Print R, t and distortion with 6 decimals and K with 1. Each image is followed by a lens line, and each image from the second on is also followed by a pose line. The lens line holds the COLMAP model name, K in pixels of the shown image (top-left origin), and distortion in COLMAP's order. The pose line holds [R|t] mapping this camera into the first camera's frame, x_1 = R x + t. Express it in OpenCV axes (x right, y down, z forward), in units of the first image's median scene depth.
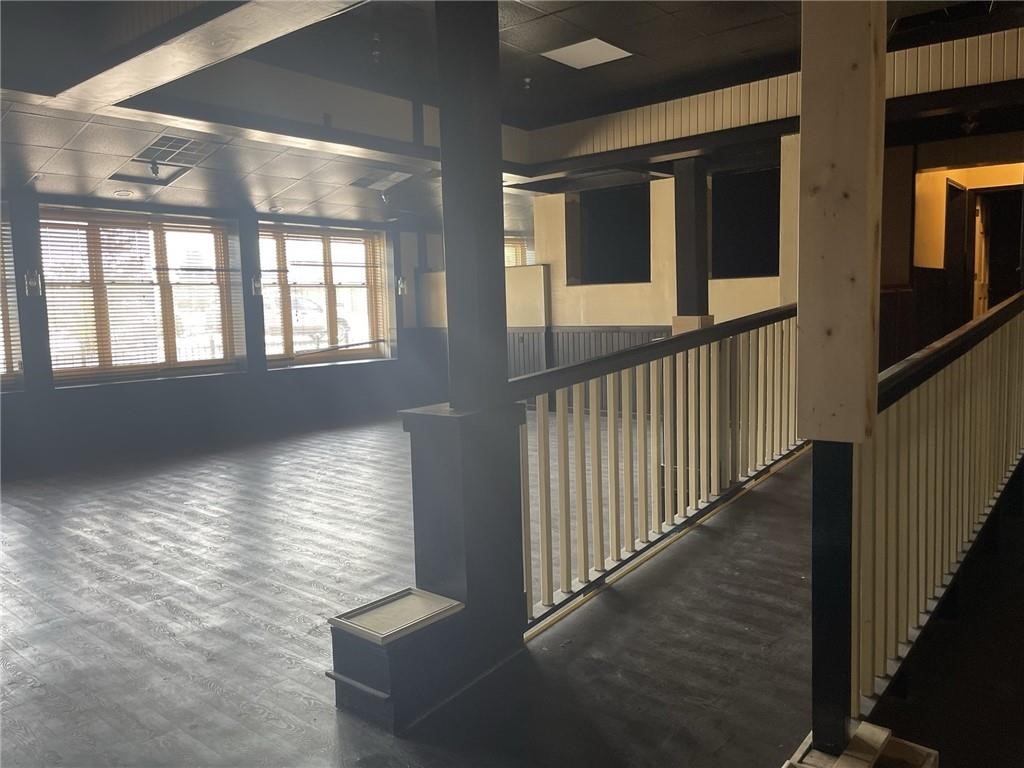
lens RADIAL K [[773.2, 0, 514.2], [0, 773.2, 381.0], [0, 0, 1]] dist [0.070407, -0.097988]
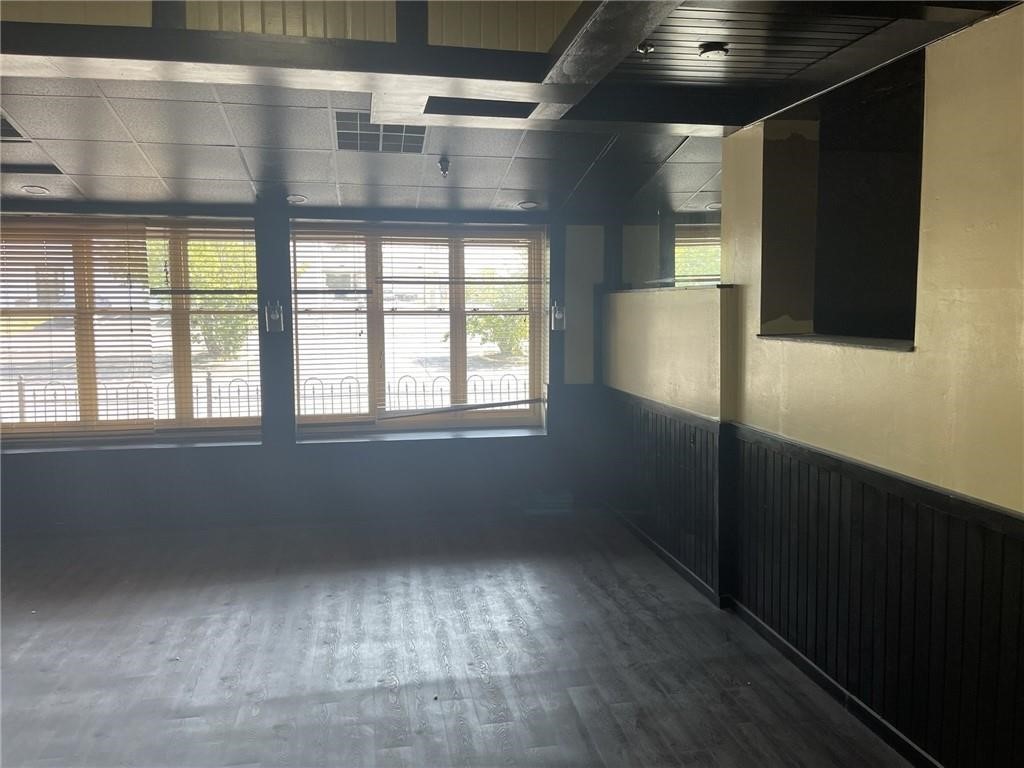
lens RADIAL K [[773.2, 0, 511.1], [0, 773.2, 381.7], [0, 0, 1]] dist [0.070407, -0.097988]
pose [[0.780451, 0.087227, -0.619102, 0.207107], [-0.081993, 0.995947, 0.036961, -0.093810], [0.619817, 0.021916, 0.784440, 0.523148]]
